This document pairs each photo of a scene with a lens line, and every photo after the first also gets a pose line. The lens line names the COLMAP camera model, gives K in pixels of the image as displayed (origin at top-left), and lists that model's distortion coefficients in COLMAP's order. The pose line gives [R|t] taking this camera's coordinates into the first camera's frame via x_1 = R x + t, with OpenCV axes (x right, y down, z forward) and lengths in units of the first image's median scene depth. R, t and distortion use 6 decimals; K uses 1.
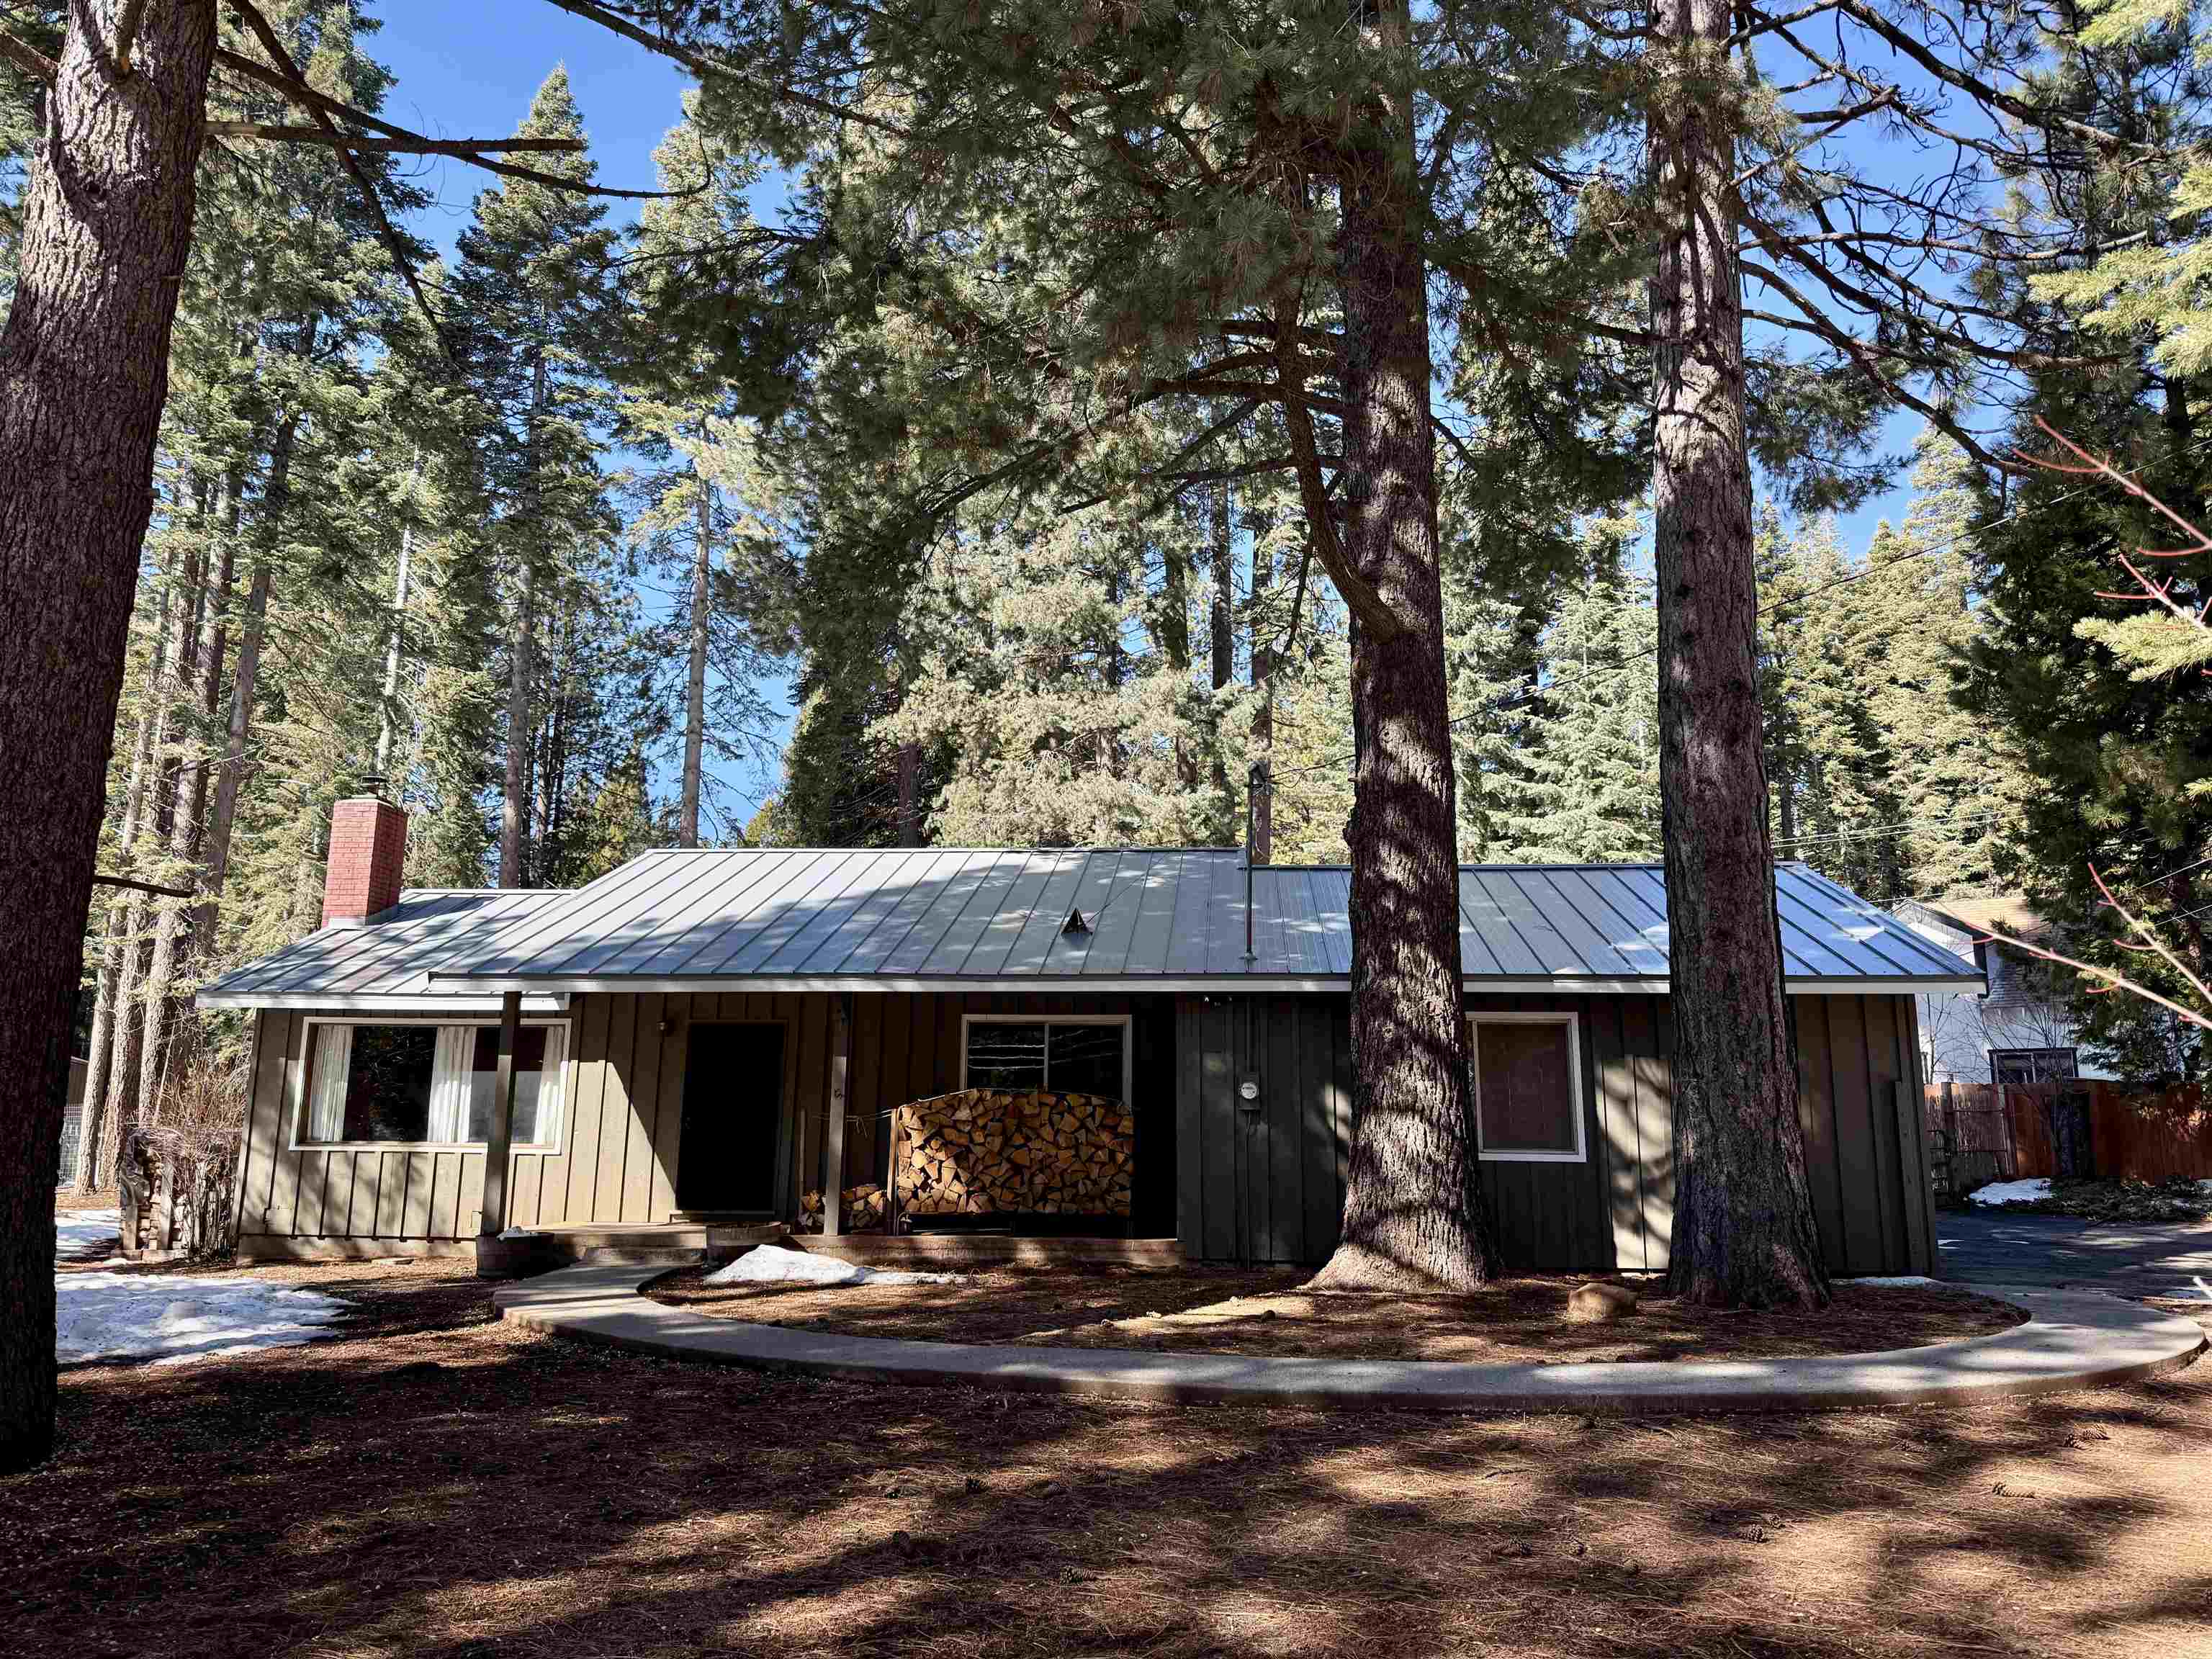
lens RADIAL K [[1556.7, 0, 1092.2], [0, 1556.7, 822.4], [0, 0, 1]] dist [0.048684, -0.021001]
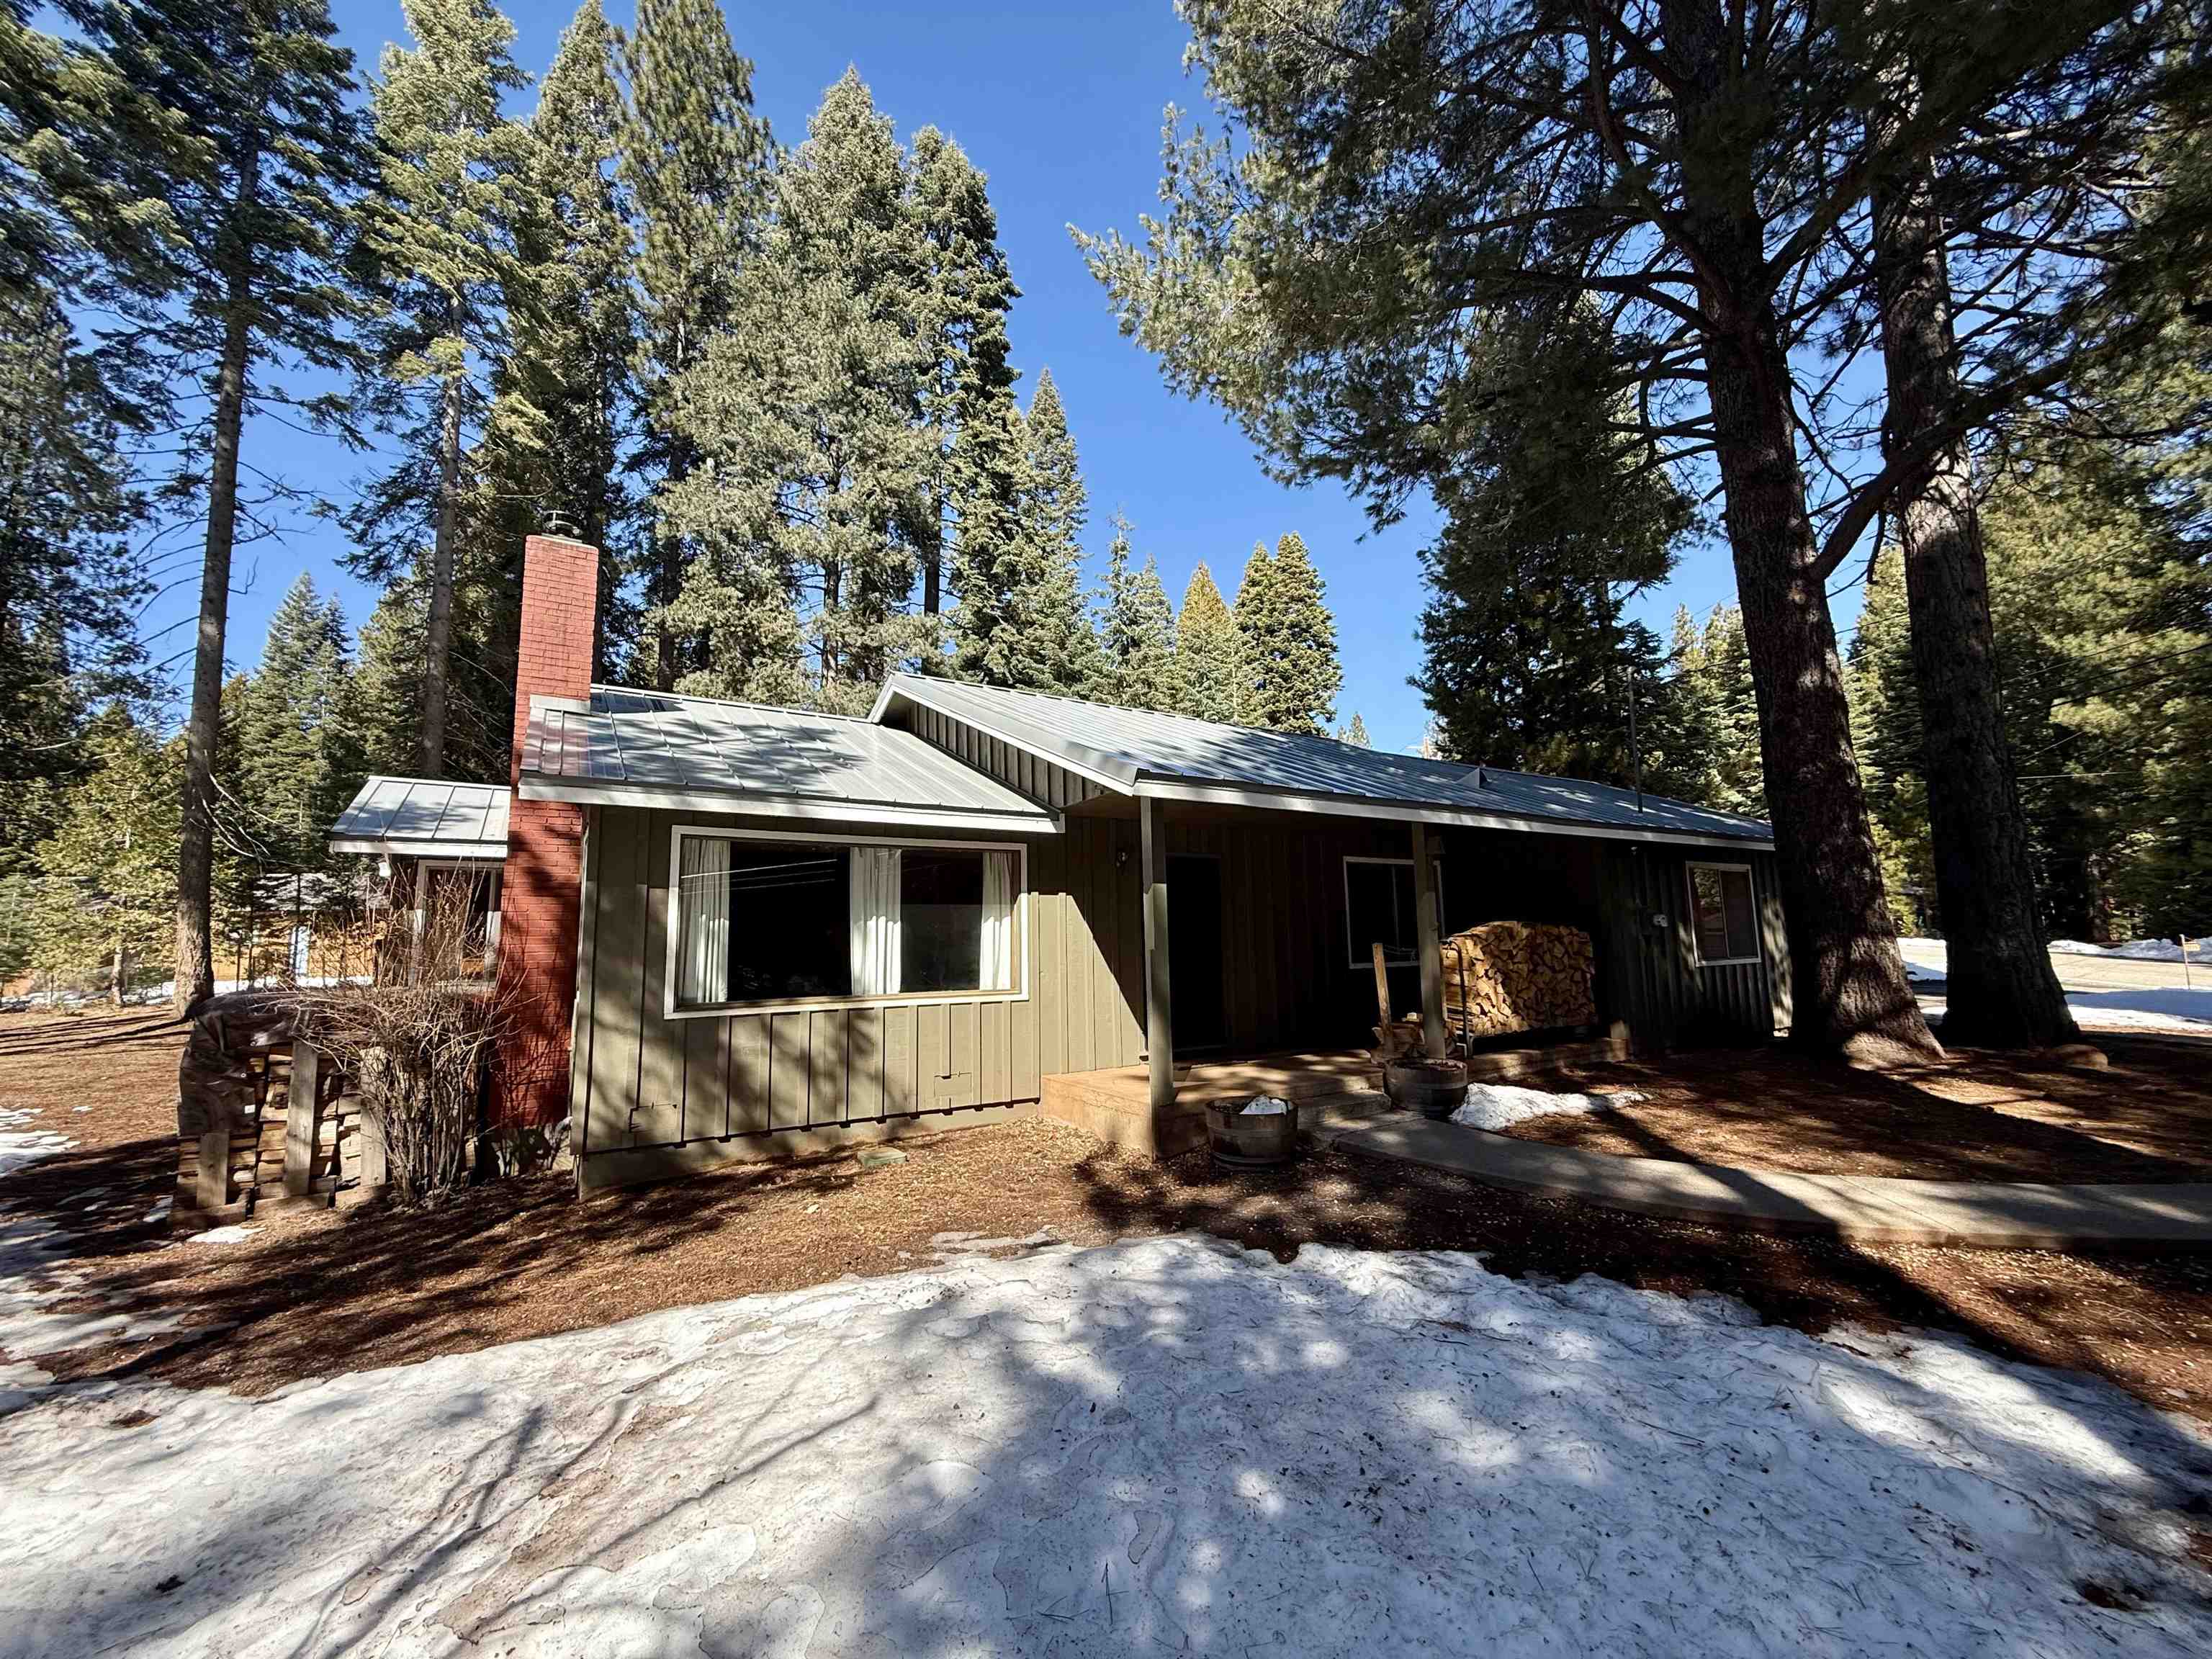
lens RADIAL K [[882.6, 0, 1090.0], [0, 882.6, 841.3], [0, 0, 1]] dist [0.001198, -0.000103]
pose [[0.786654, 0.044714, 0.615773, -0.695599], [-0.094032, 0.994415, 0.047916, 0.112721], [-0.610191, -0.095596, 0.786466, 0.698250]]
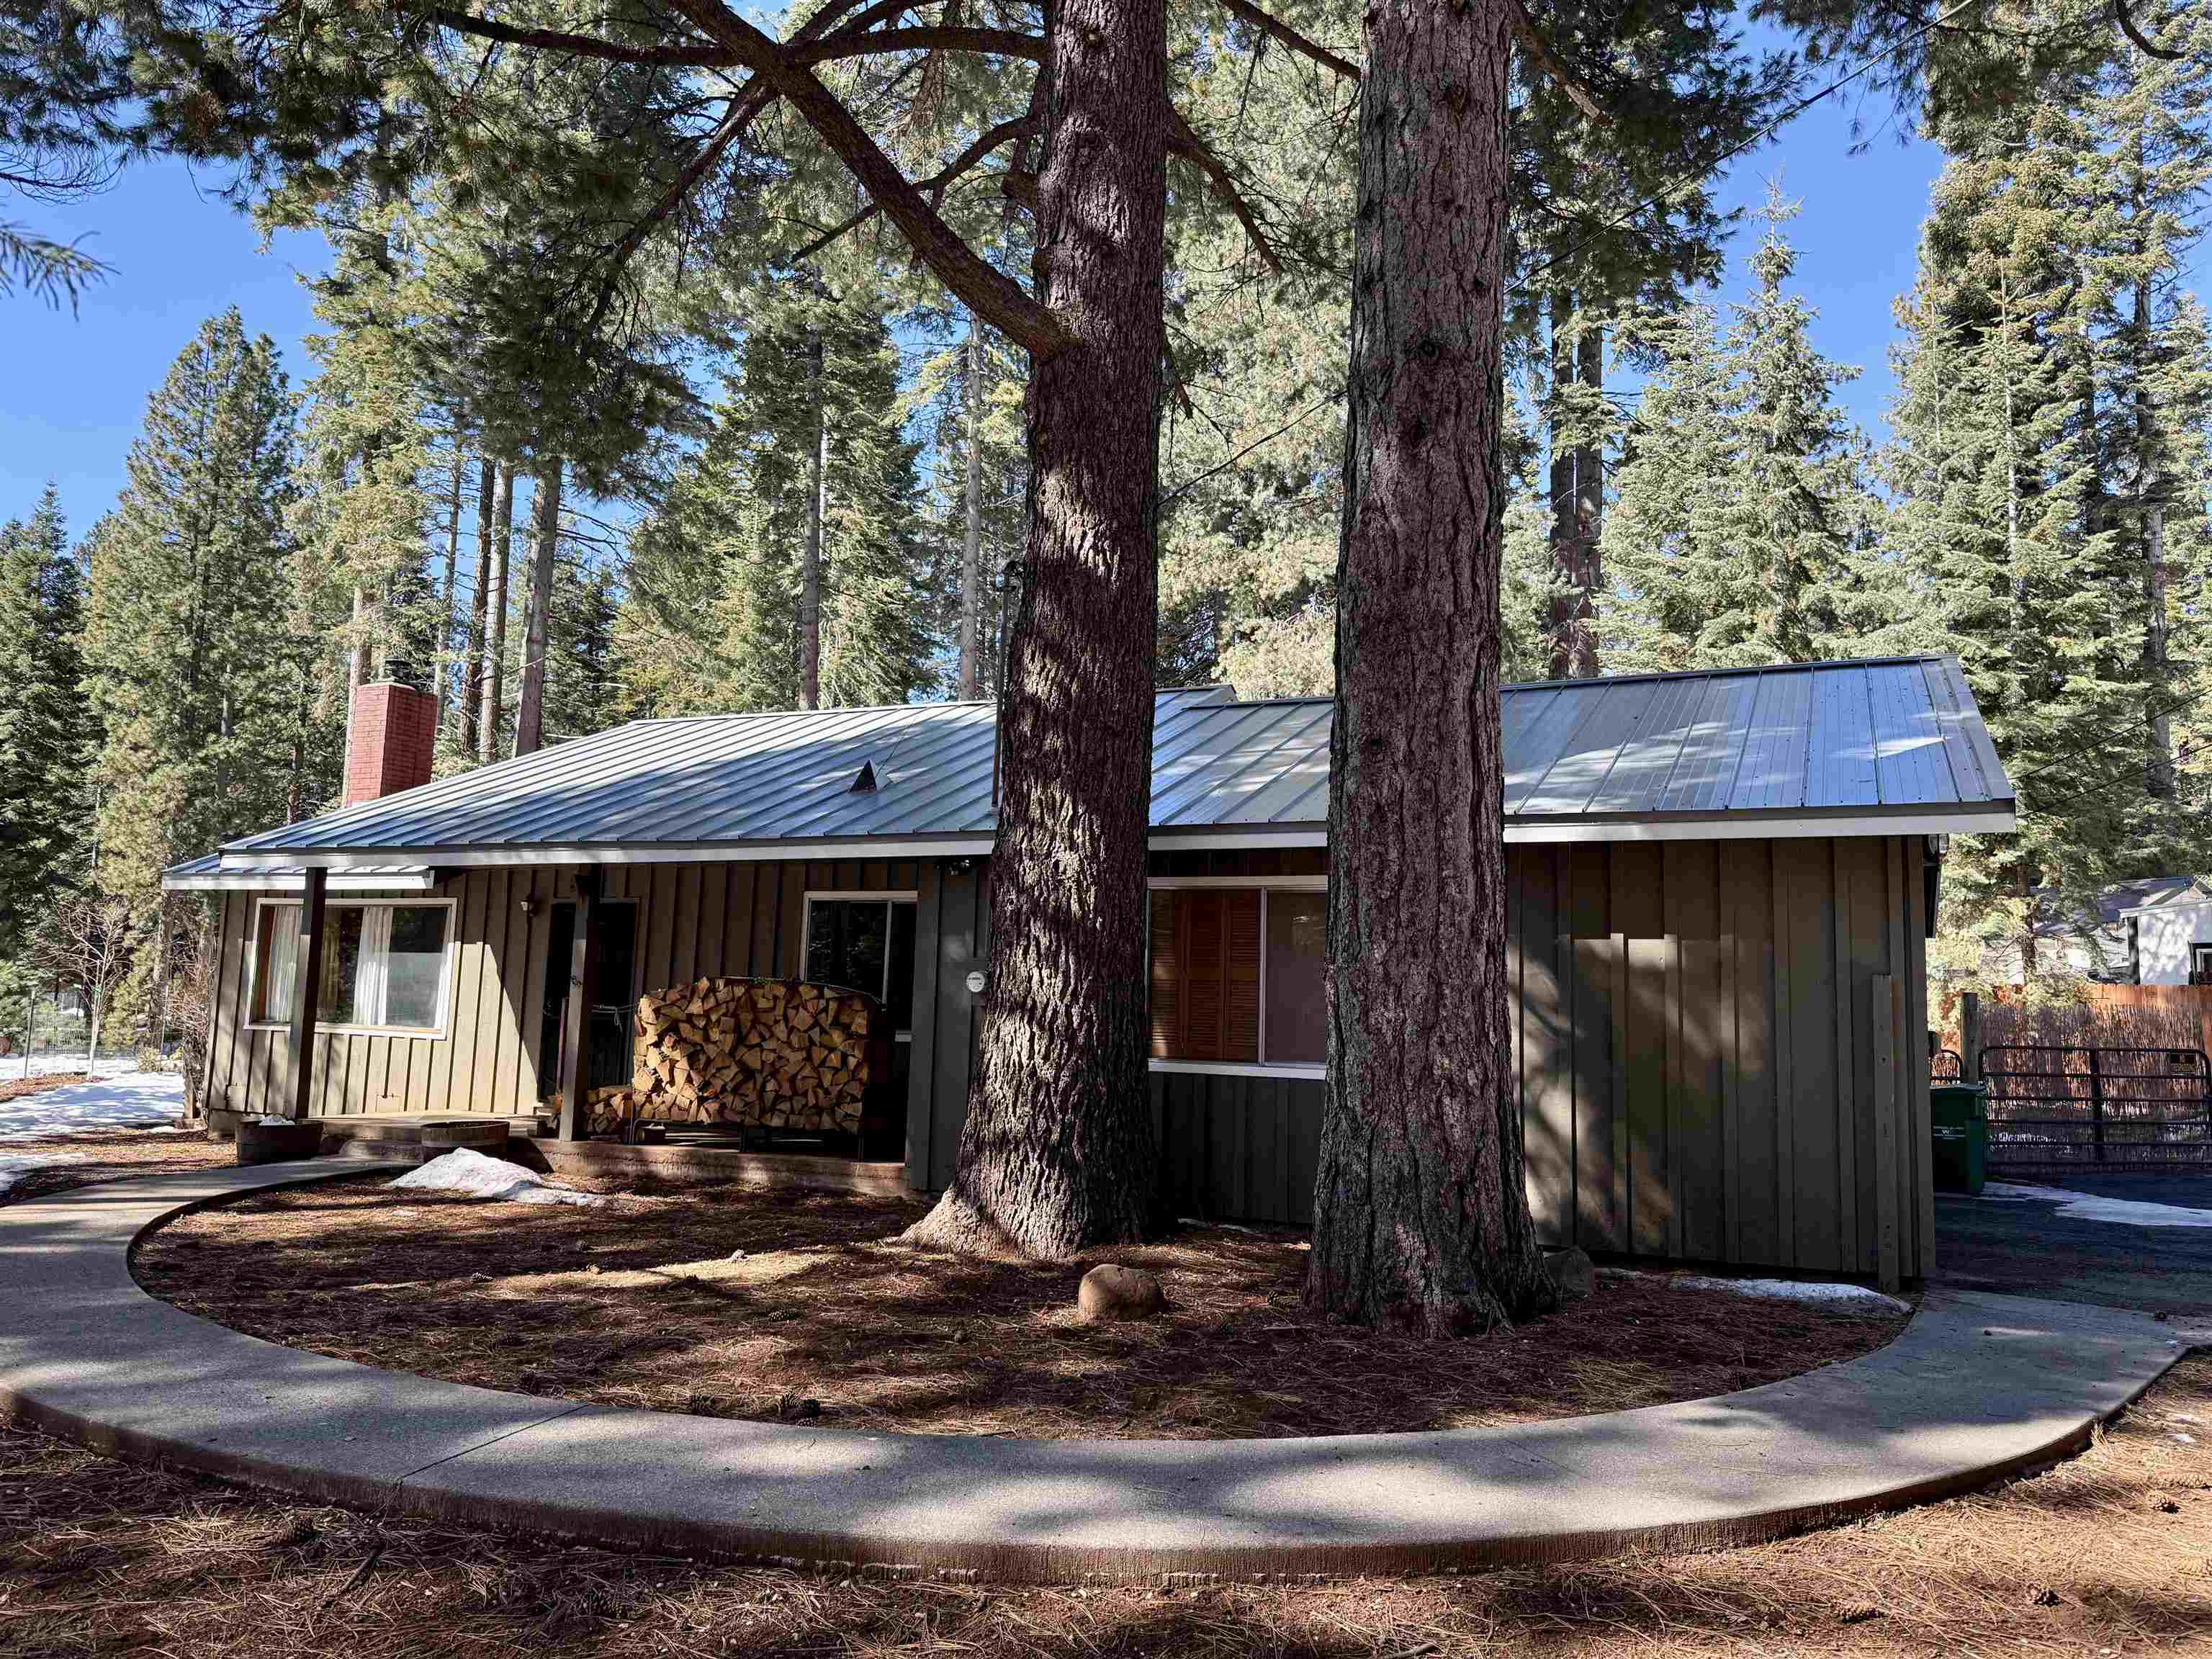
lens RADIAL K [[1556.7, 0, 1112.5], [0, 1556.7, 840.4], [0, 0, 1]] dist [0.048684, -0.021001]
pose [[0.937259, -0.020305, -0.348042, 0.422788], [0.047575, 0.996413, 0.069985, 0.049523], [0.345372, -0.082152, 0.934863, 0.297234]]
